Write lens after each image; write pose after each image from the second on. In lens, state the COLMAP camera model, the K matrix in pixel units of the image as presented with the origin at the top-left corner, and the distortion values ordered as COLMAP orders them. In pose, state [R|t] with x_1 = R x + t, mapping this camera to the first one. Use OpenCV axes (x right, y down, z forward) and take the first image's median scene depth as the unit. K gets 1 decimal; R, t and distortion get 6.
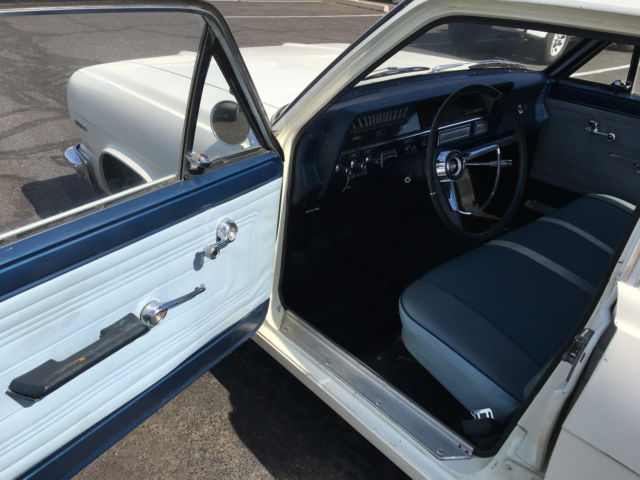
lens RADIAL K [[546.0, 0, 317.1], [0, 546.0, 239.5], [0, 0, 1]] dist [0.085392, -0.123274]
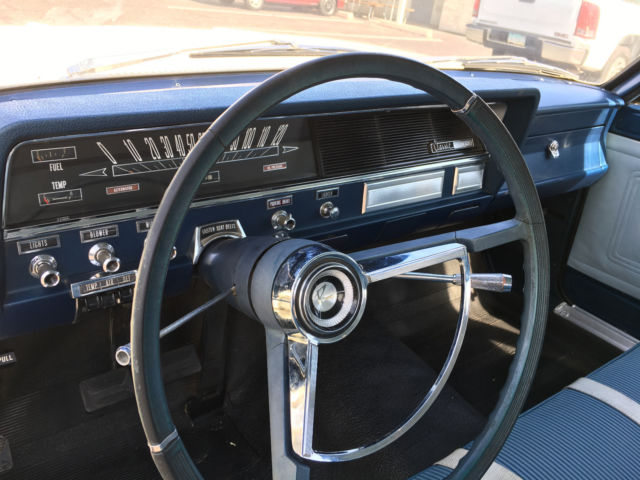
lens RADIAL K [[546.0, 0, 317.1], [0, 546.0, 239.5], [0, 0, 1]] dist [0.085392, -0.123274]
pose [[0.994023, 0.087116, -0.065794, 0.202516], [-0.089441, 0.995437, -0.033249, -0.122725], [0.062598, 0.038935, 0.997279, 0.507004]]
